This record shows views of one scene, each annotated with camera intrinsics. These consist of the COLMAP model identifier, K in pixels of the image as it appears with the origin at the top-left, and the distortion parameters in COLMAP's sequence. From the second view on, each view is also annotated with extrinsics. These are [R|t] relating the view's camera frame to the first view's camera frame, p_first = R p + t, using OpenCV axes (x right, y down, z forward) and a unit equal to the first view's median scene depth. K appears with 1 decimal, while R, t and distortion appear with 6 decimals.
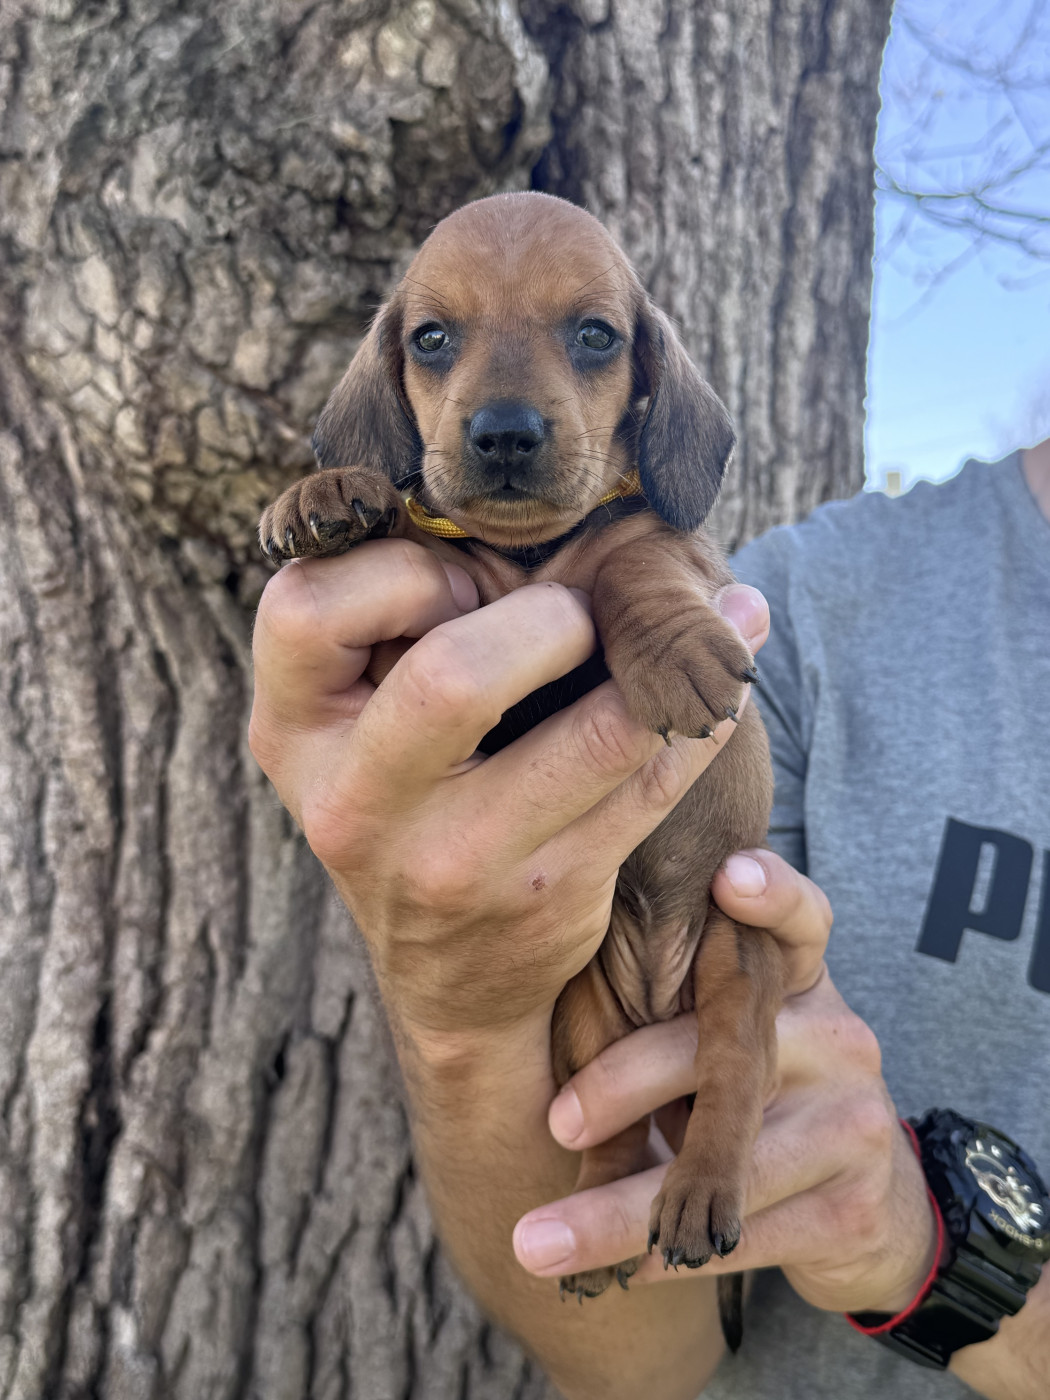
lens RADIAL K [[1608.2, 0, 504.0], [0, 1608.2, 696.4], [0, 0, 1]] dist [0.228410, -0.608553]
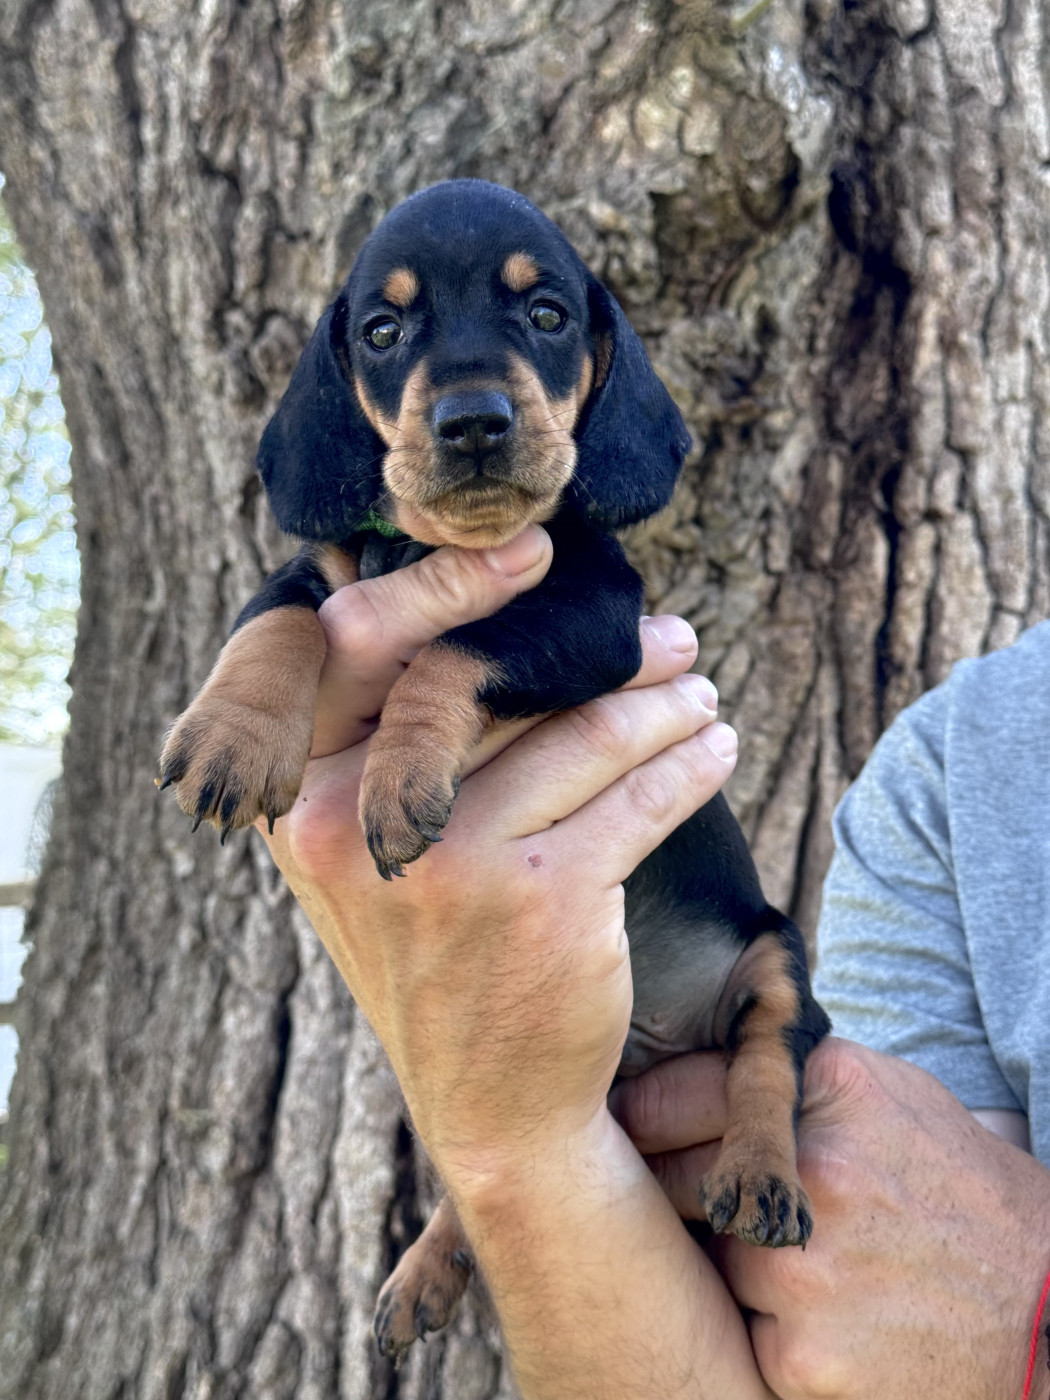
lens RADIAL K [[2018.2, 0, 525.0], [0, 2018.2, 700.0], [0, 0, 1]] dist [0.214833, -0.520109]
pose [[0.970792, -0.019707, -0.239111, 0.124603], [0.016179, 0.999730, -0.016708, -0.032375], [0.239375, 0.012351, 0.970849, -0.157593]]
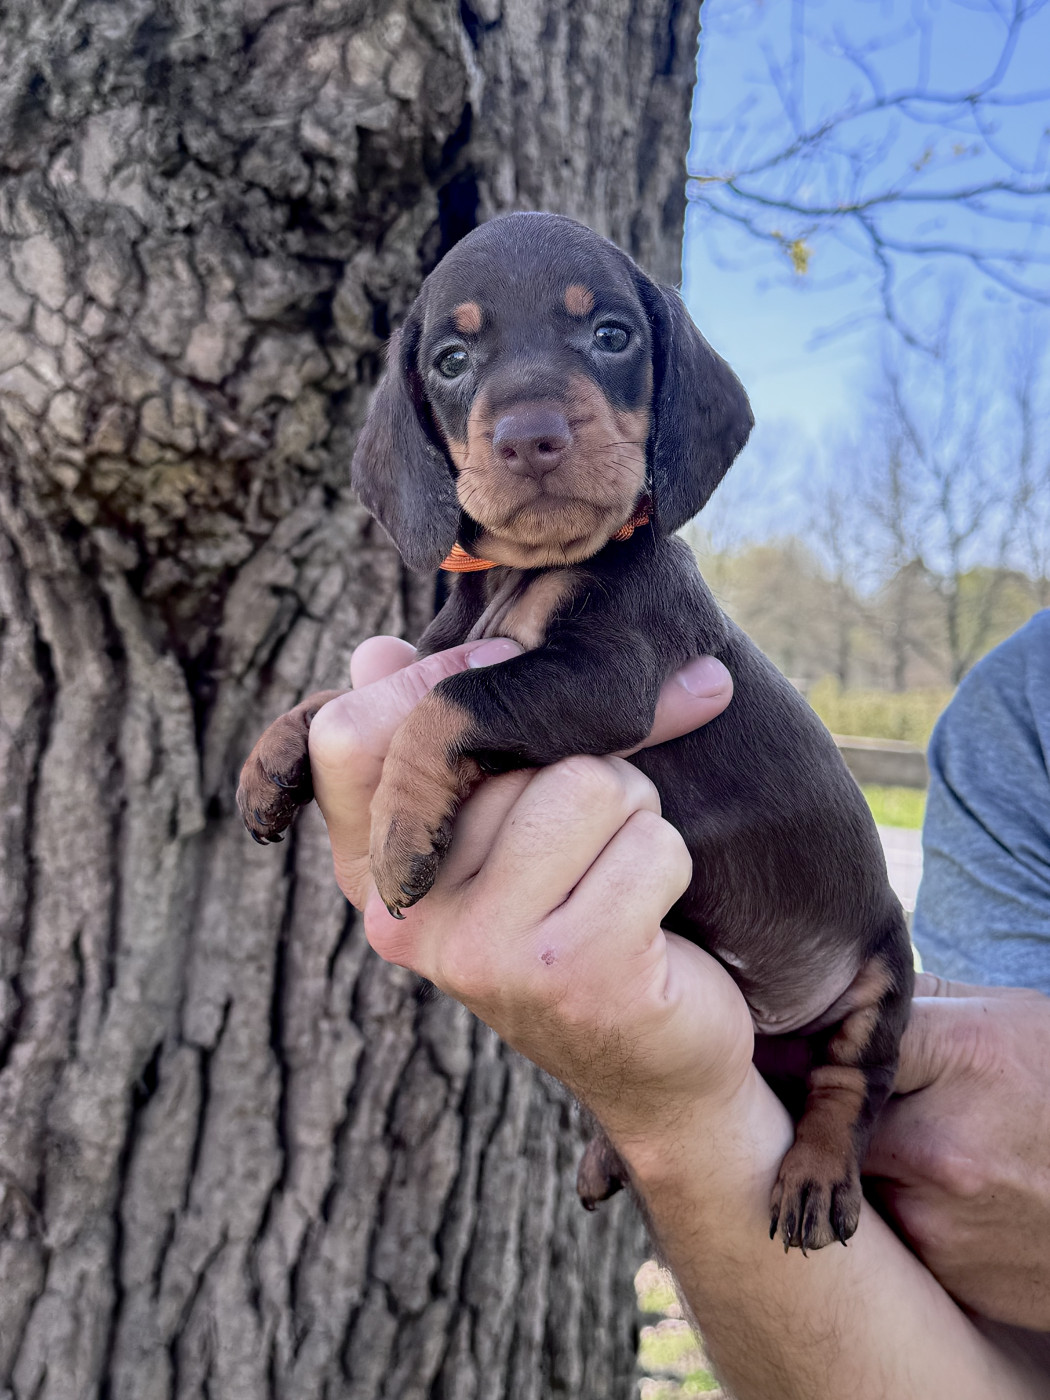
lens RADIAL K [[1912.2, 0, 501.2], [0, 1912.2, 697.8], [0, 0, 1]] dist [0.233454, -0.607085]
pose [[0.973183, 0.016530, 0.229438, -0.226213], [-0.016999, 0.999855, 0.000071, 0.000018], [-0.229404, -0.003969, 0.973323, -0.173004]]
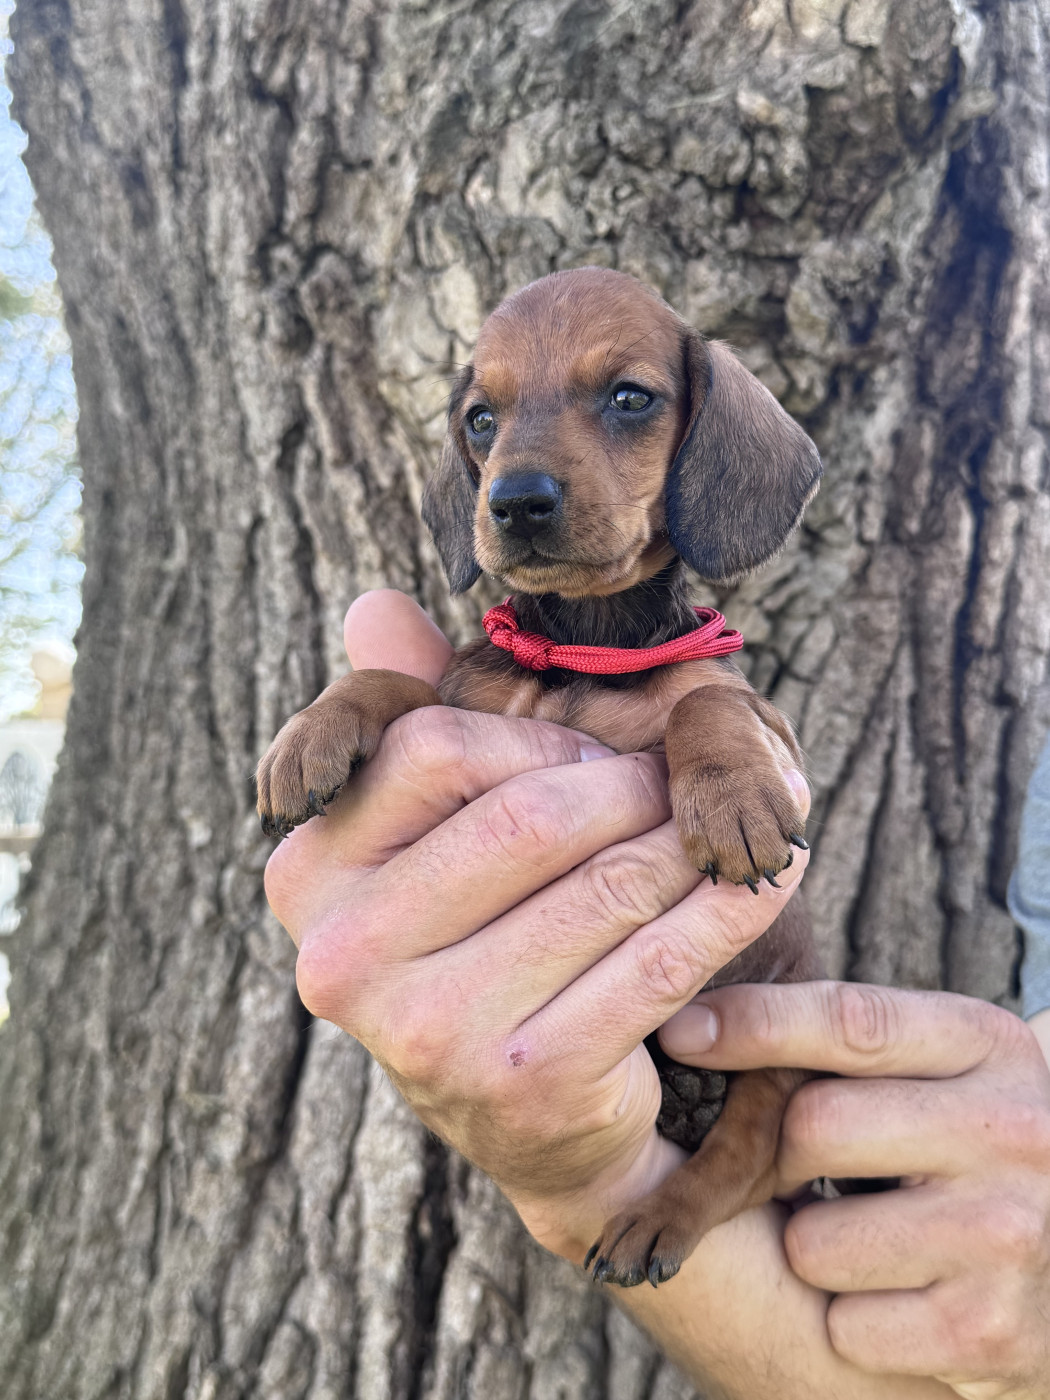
lens RADIAL K [[1552.6, 0, 538.4], [0, 1552.6, 695.3], [0, 0, 1]] dist [0.223688, -0.595724]
pose [[0.988666, 0.011955, -0.149658, -0.071682], [-0.015180, 0.999676, -0.020429, -0.019586], [0.149365, 0.022469, 0.988527, 0.164873]]
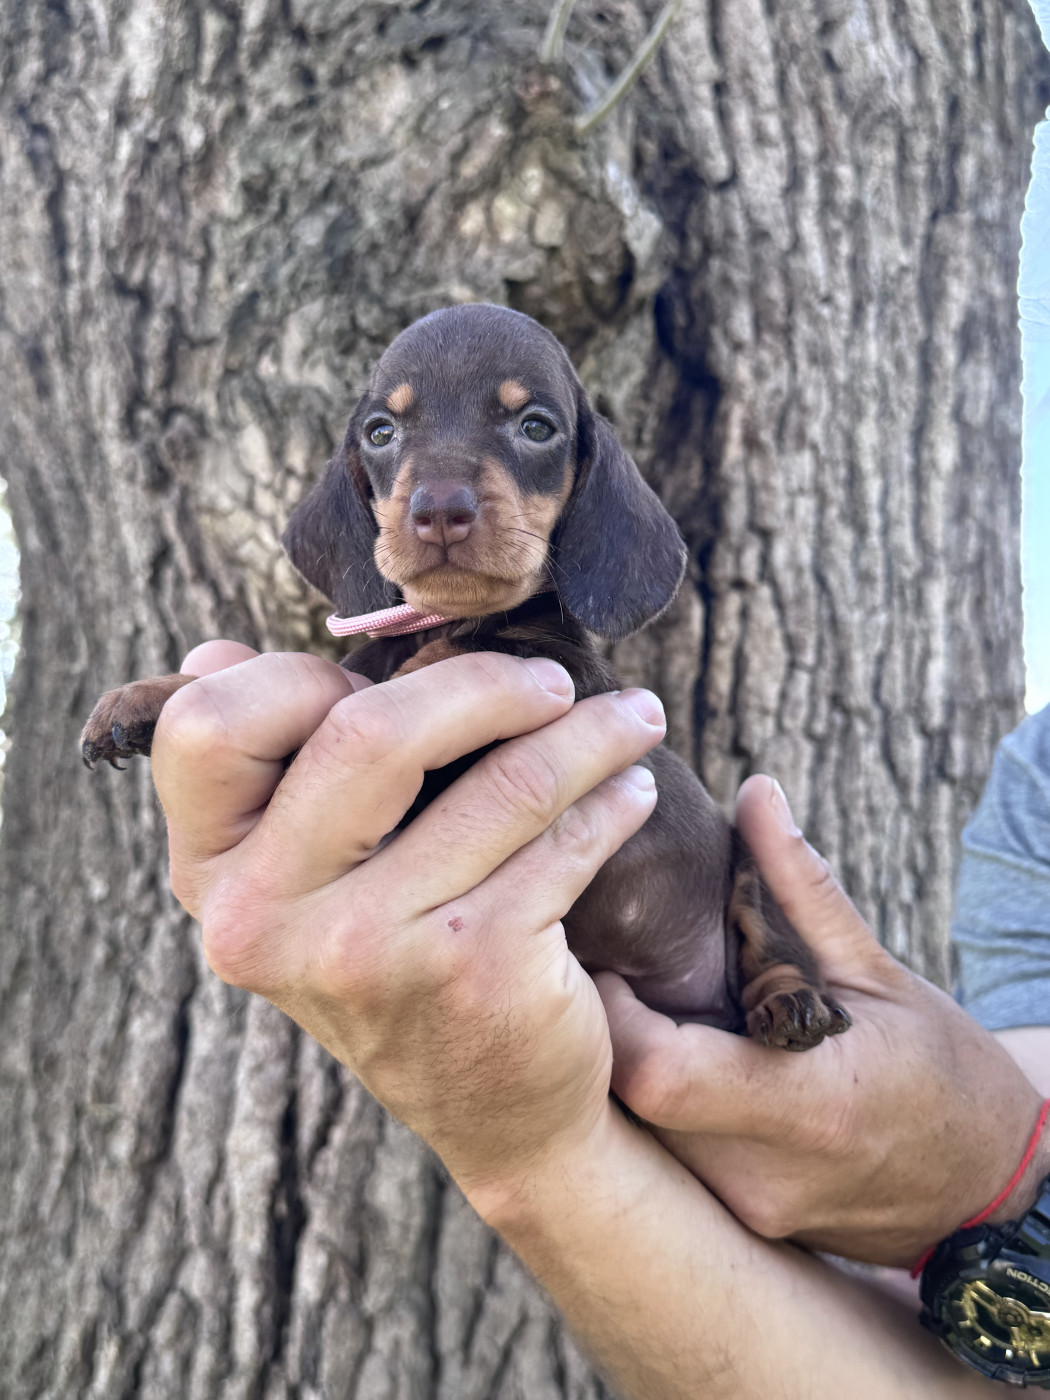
lens RADIAL K [[1400.6, 0, 506.5], [0, 1400.6, 709.5], [0, 0, 1]] dist [0.195927, -0.502833]
pose [[0.985794, -0.032122, -0.164860, 0.068506], [0.021321, 0.997533, -0.066876, -0.005768], [0.166602, 0.062411, 0.984047, 0.085641]]
